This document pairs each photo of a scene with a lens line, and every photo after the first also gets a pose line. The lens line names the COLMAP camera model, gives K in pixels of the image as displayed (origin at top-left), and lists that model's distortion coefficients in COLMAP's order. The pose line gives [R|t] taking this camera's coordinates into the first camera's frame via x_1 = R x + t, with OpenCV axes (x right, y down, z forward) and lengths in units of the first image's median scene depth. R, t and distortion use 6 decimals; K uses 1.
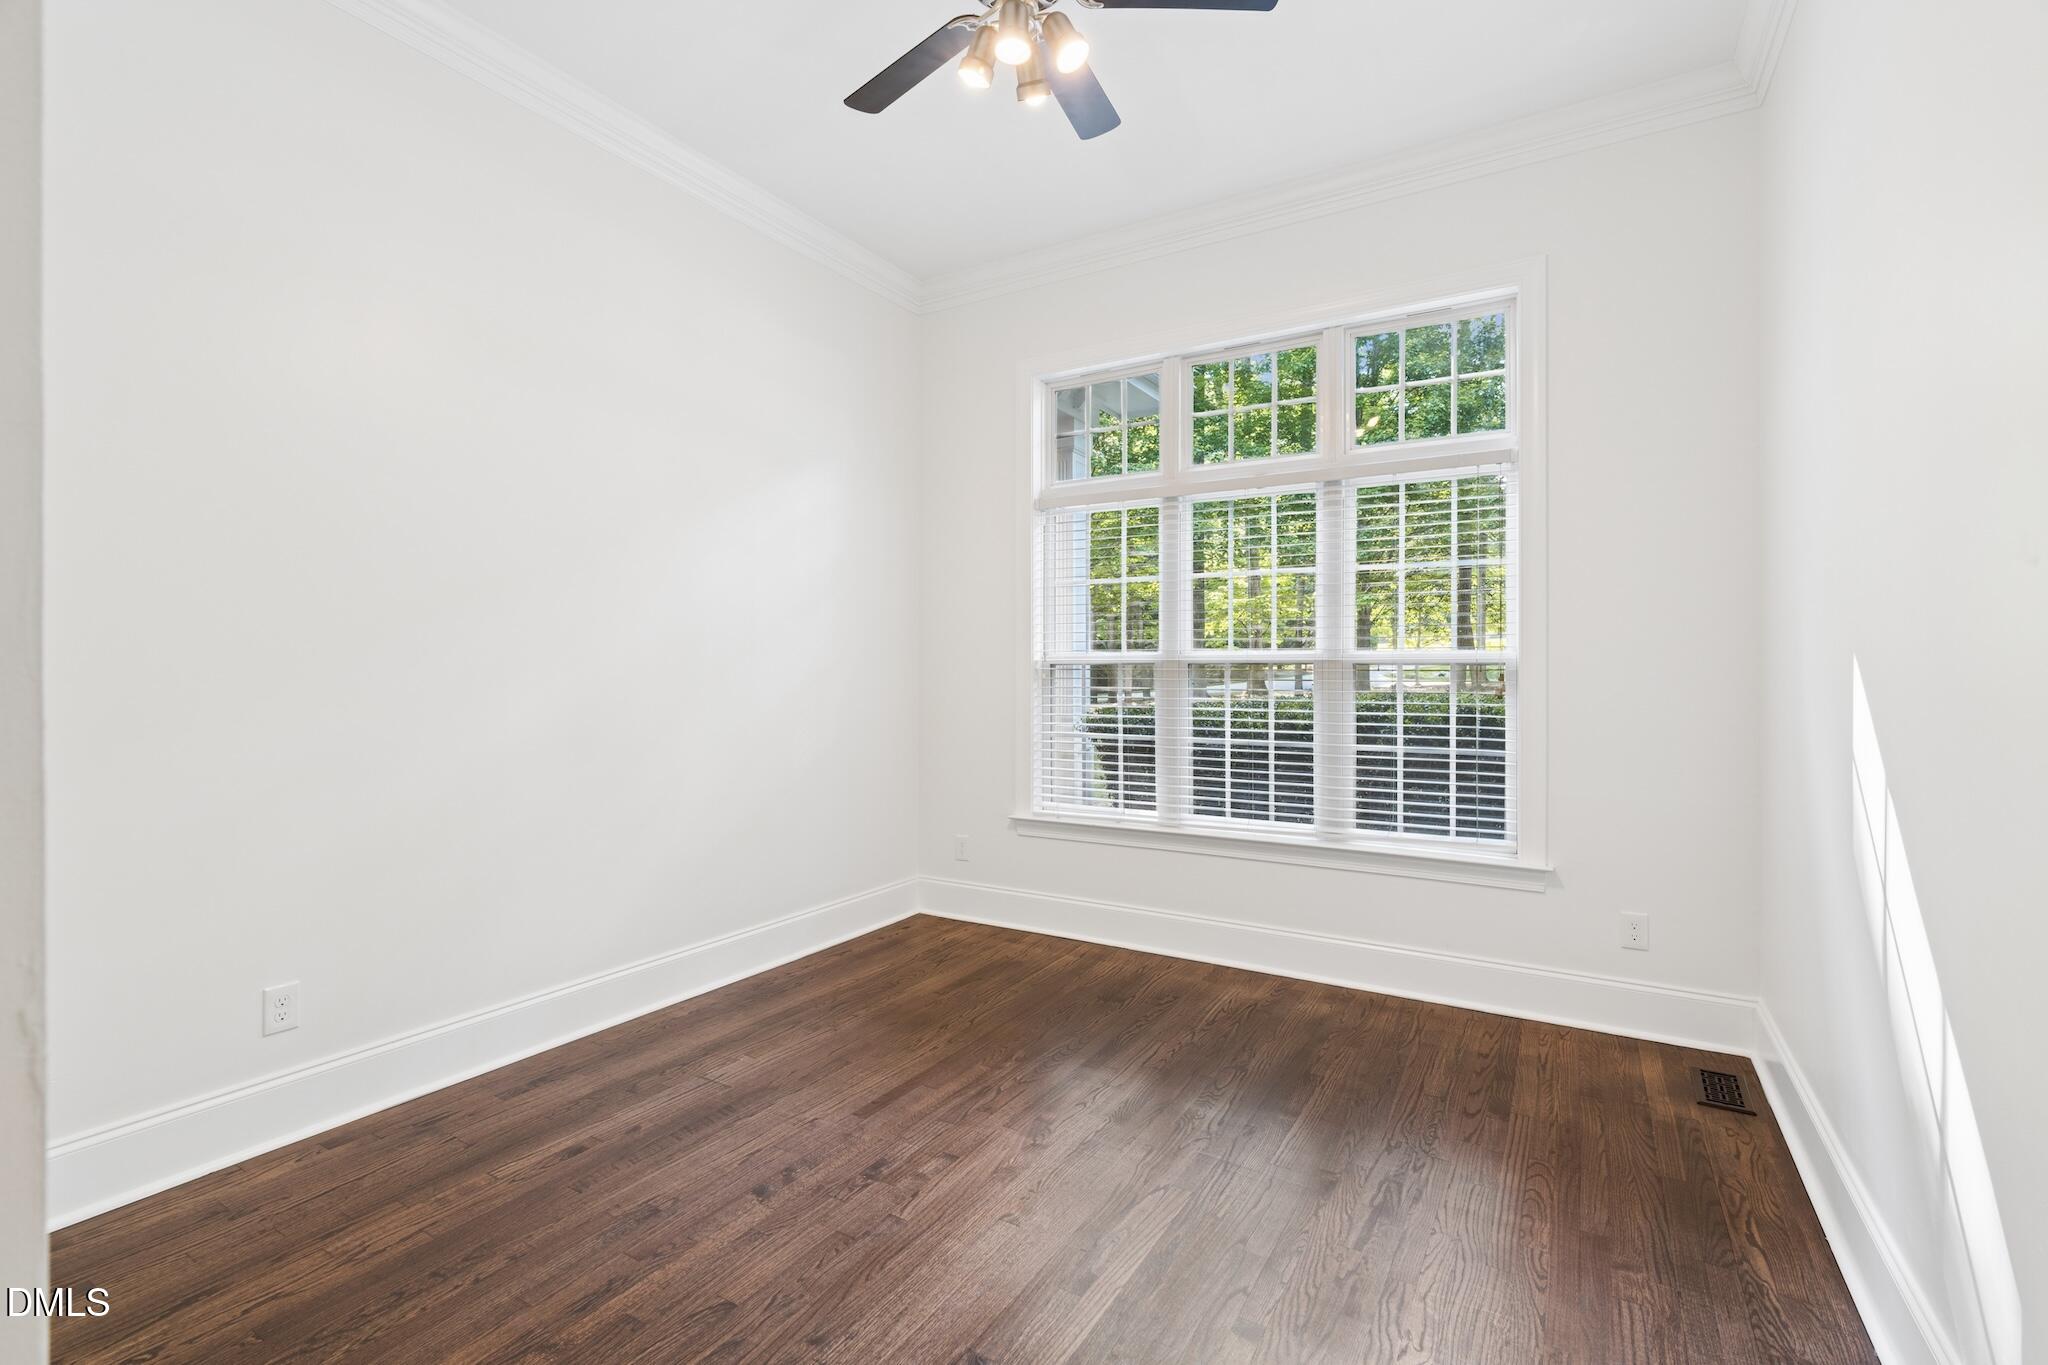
lens RADIAL K [[919.9, 0, 1017.0], [0, 919.9, 680.1], [0, 0, 1]] dist [-0.004233, -0.000287]
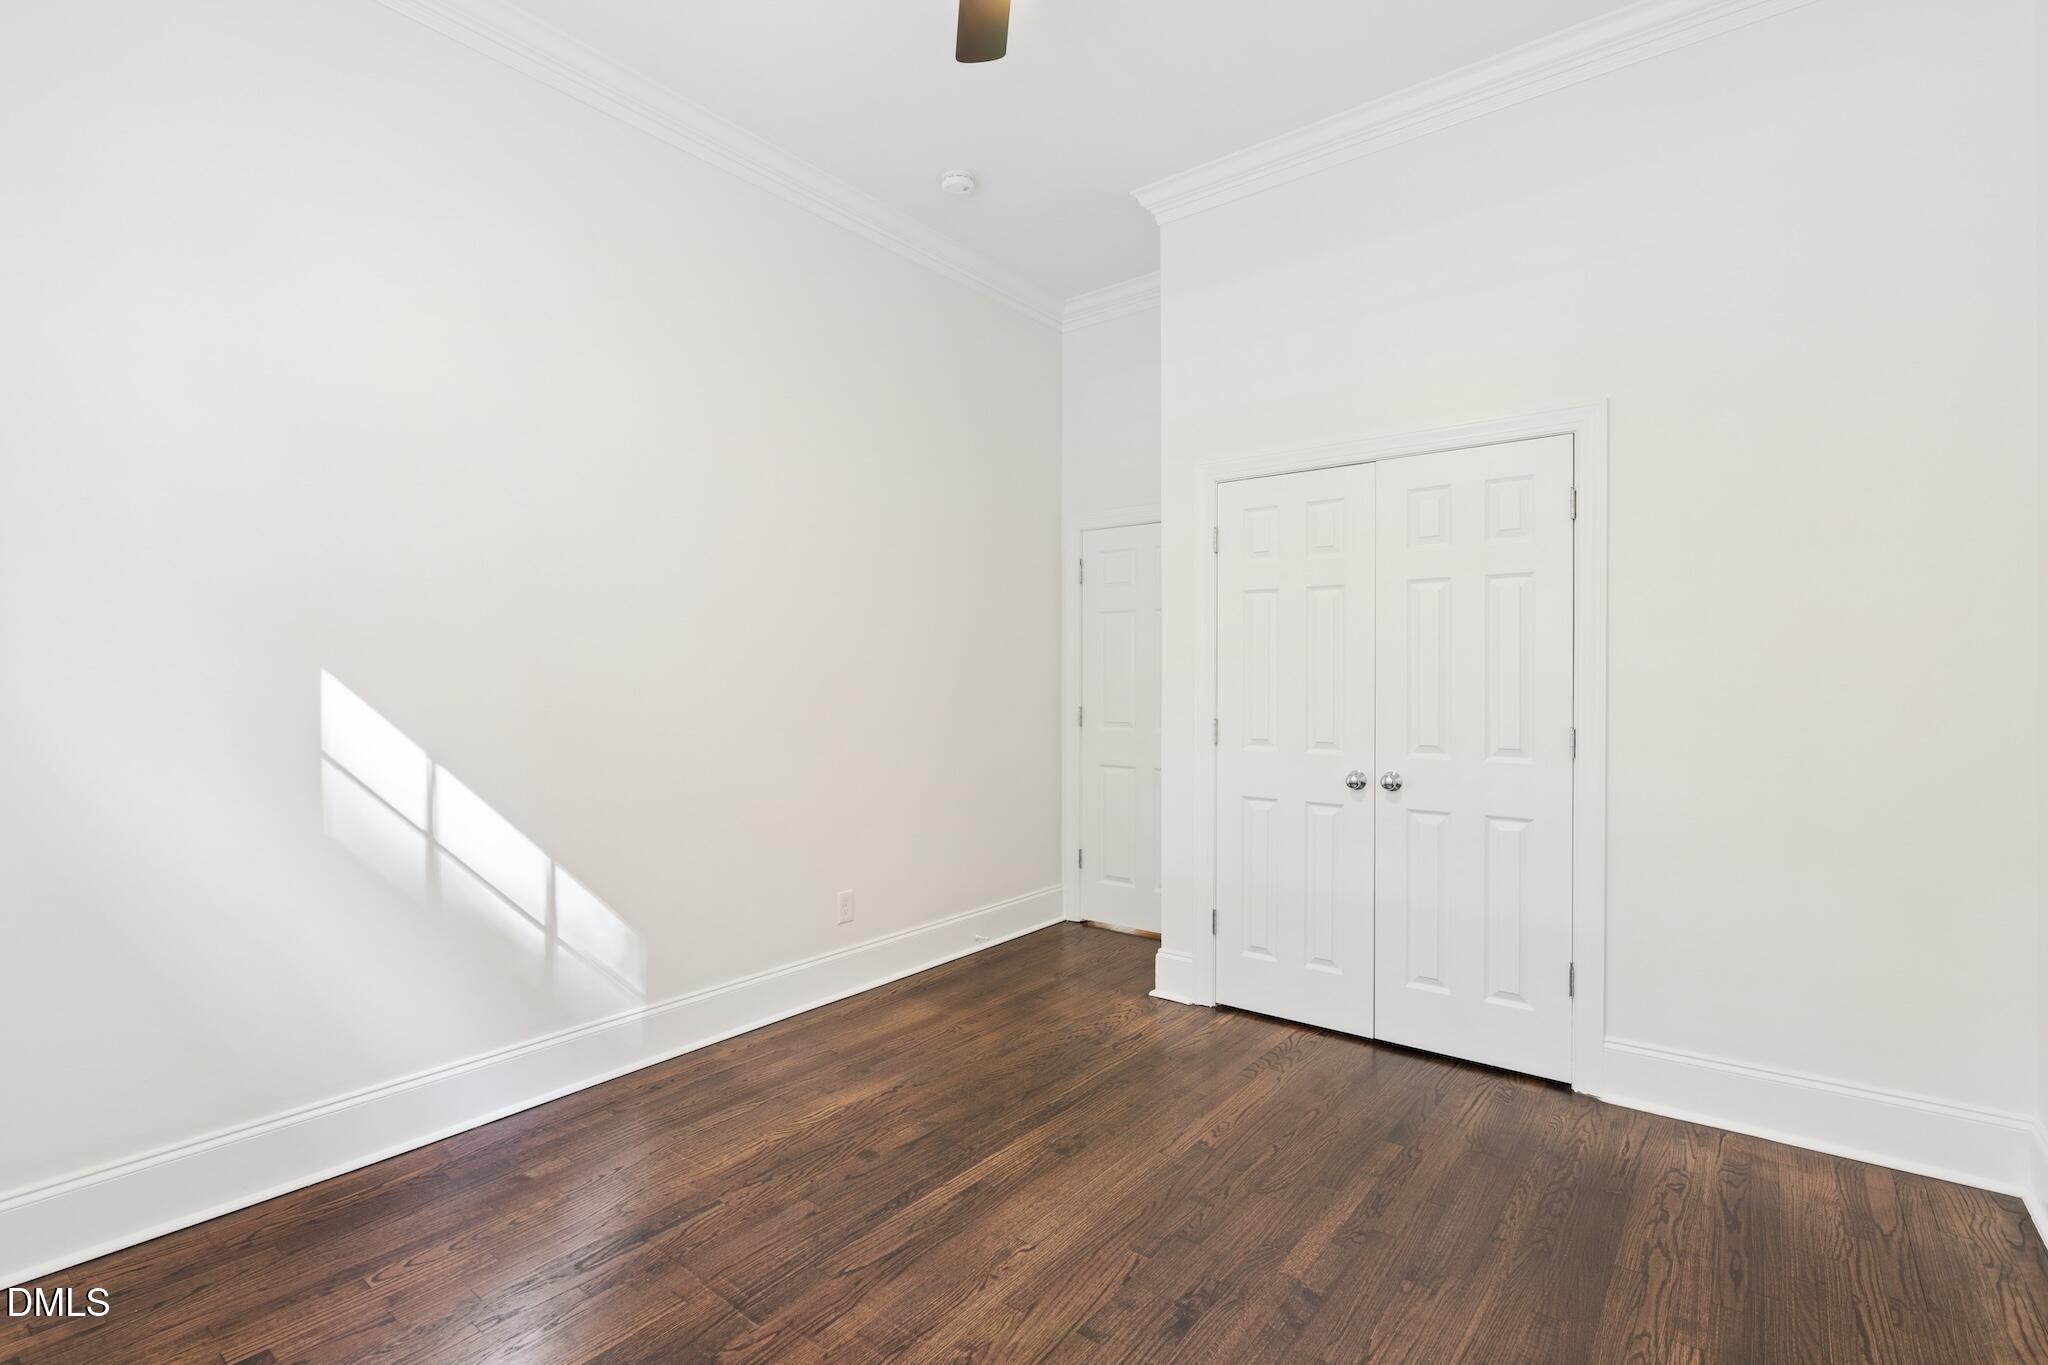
lens RADIAL K [[919.9, 0, 1017.0], [0, 919.9, 680.1], [0, 0, 1]] dist [-0.004233, -0.000287]
pose [[-0.992729, 0.000590, 0.120367, -0.117250], [0.001873, 0.999943, 0.010541, -0.025051], [-0.120354, 0.010690, -0.992673, 1.959143]]
